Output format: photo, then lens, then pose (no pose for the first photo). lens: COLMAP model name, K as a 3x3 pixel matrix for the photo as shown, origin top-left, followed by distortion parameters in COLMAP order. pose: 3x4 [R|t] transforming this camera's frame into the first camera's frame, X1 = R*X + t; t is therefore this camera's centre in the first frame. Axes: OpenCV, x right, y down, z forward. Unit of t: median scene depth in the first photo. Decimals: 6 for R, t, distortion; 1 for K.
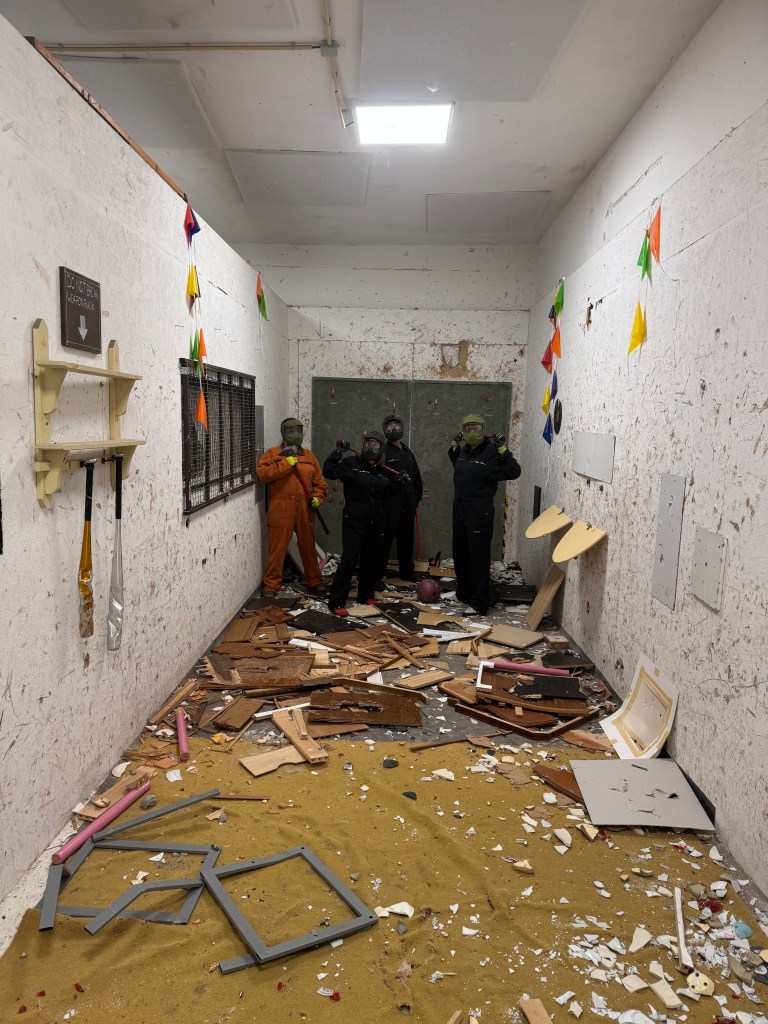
lens RADIAL K [[710.6, 0, 386.7], [0, 710.6, 515.8], [0, 0, 1]] dist [0.173532, -0.304697]
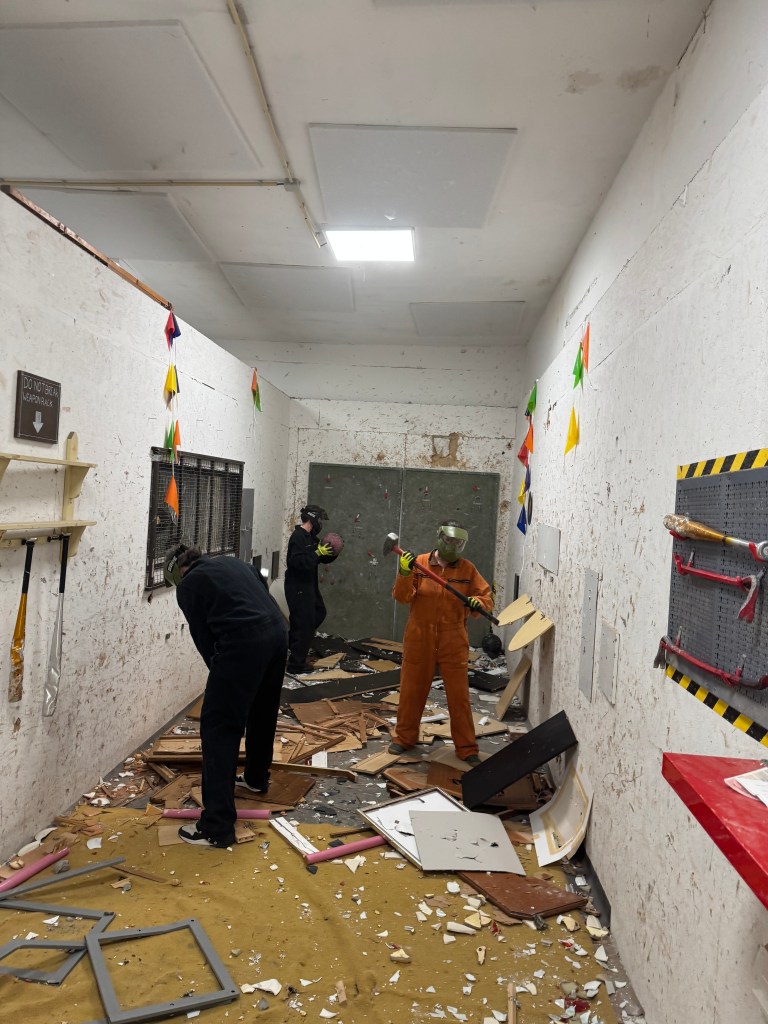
lens RADIAL K [[713.2, 0, 384.0], [0, 713.2, 512.0], [0, 0, 1]] dist [0.174461, -0.268435]
pose [[0.997698, 0.031721, -0.059933, 0.105045], [-0.038574, 0.992396, -0.116889, -0.003895], [0.055770, 0.118932, 0.991335, -0.044812]]
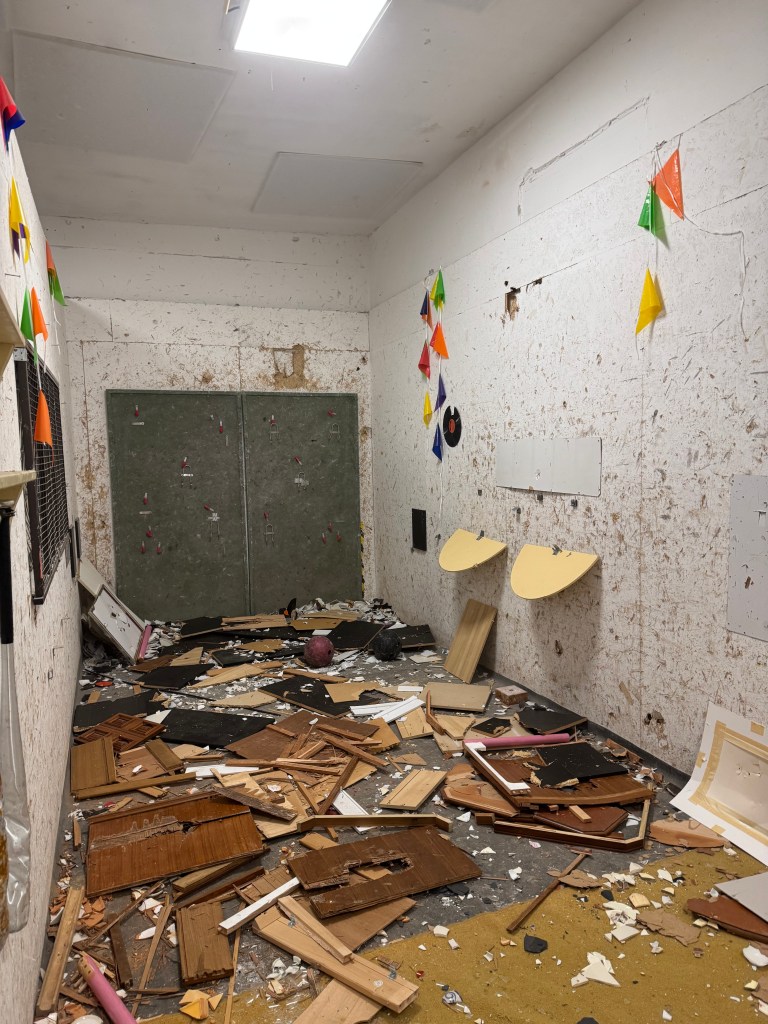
lens RADIAL K [[710.6, 0, 386.7], [0, 710.6, 515.8], [0, 0, 1]] dist [0.173532, -0.304697]
pose [[0.922467, -0.085133, 0.376574, -0.192030], [0.100271, 0.994744, -0.020741, -0.025598], [-0.372829, 0.056892, 0.926154, 0.287149]]
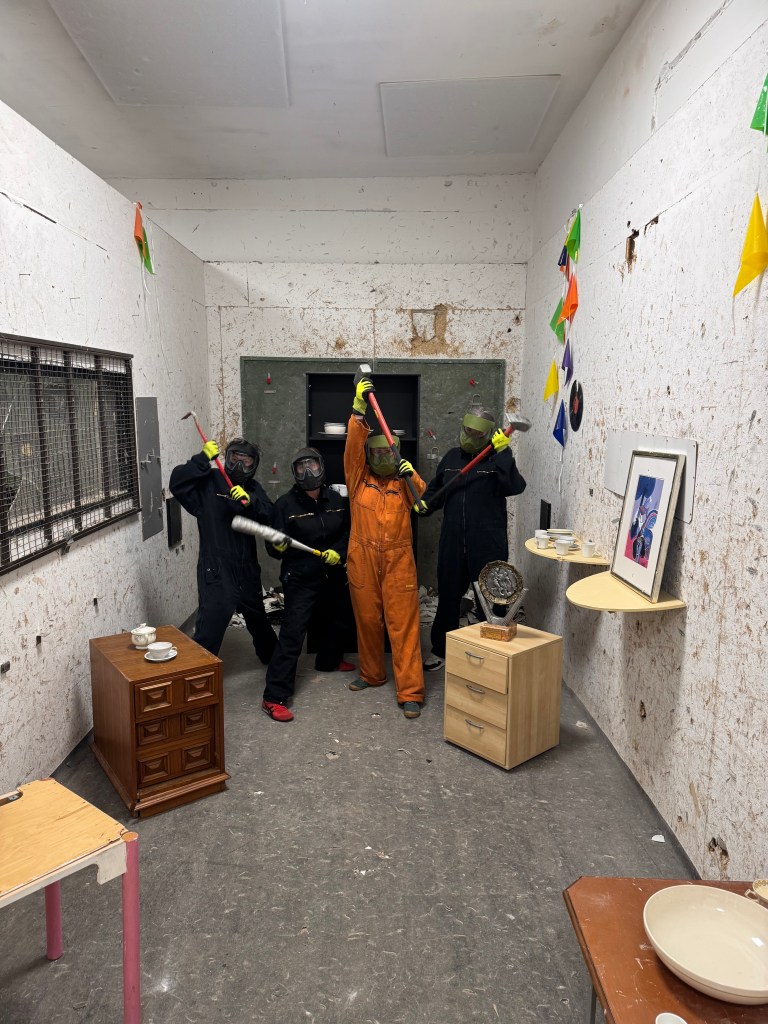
lens RADIAL K [[710.6, 0, 386.7], [0, 710.6, 515.8], [0, 0, 1]] dist [0.173532, -0.304697]
pose [[0.999542, -0.023687, 0.018820, 0.046214], [0.023286, 0.999503, 0.021233, -0.059487], [-0.019314, -0.020785, 0.999597, 0.357663]]
